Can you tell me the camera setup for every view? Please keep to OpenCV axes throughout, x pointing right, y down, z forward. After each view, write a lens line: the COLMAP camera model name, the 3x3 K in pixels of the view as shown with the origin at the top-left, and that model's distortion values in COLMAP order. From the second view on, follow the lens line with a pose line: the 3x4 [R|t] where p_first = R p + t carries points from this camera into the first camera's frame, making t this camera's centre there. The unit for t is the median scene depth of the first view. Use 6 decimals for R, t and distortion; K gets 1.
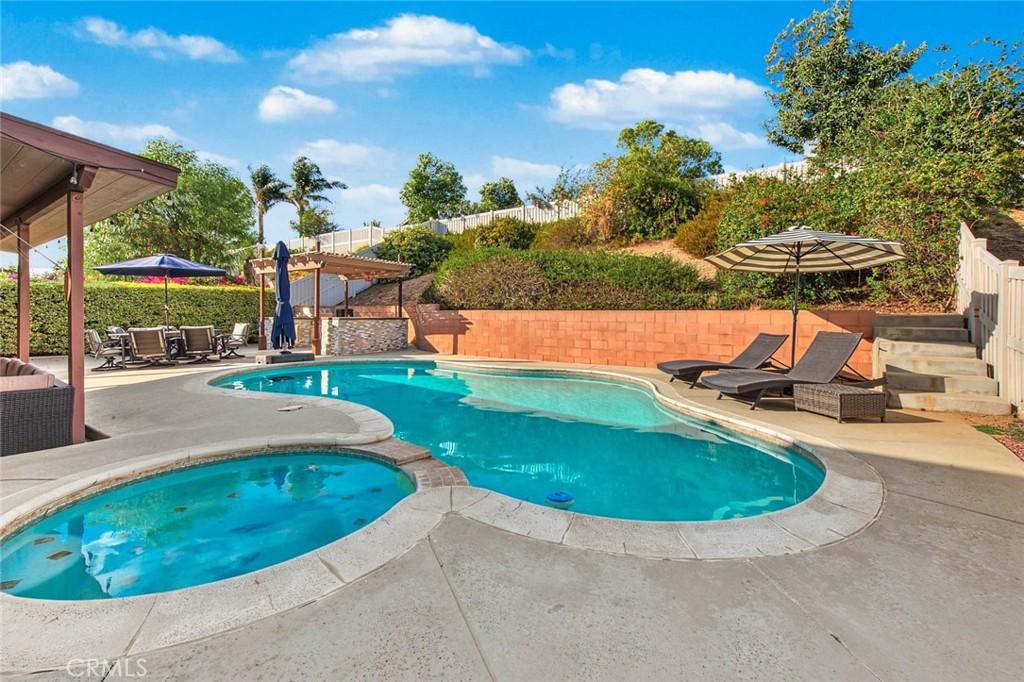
lens RADIAL K [[437.6, 0, 506.3], [0, 437.6, 316.0], [0, 0, 1]] dist [-0.000099, -0.000987]
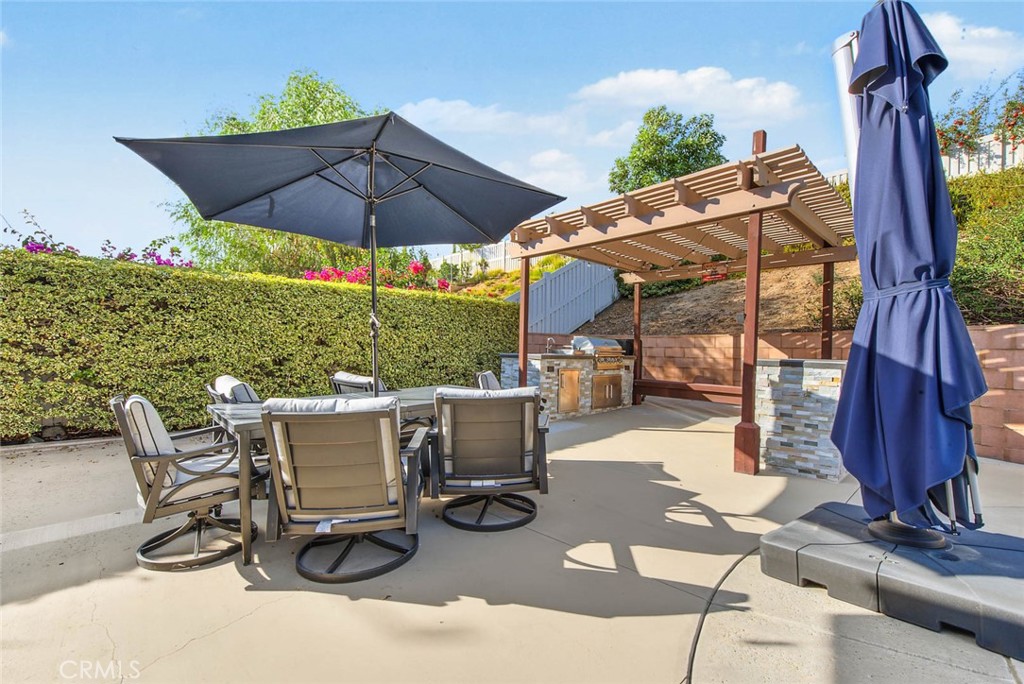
lens RADIAL K [[449.9, 0, 512.0], [0, 449.9, 342.0], [0, 0, 1]] dist [0.000248, -0.000021]
pose [[0.975621, 0.011730, -0.219147, -0.628063], [-0.016807, 0.999631, -0.021316, 0.001504], [0.218816, 0.024480, 0.975459, 0.730257]]
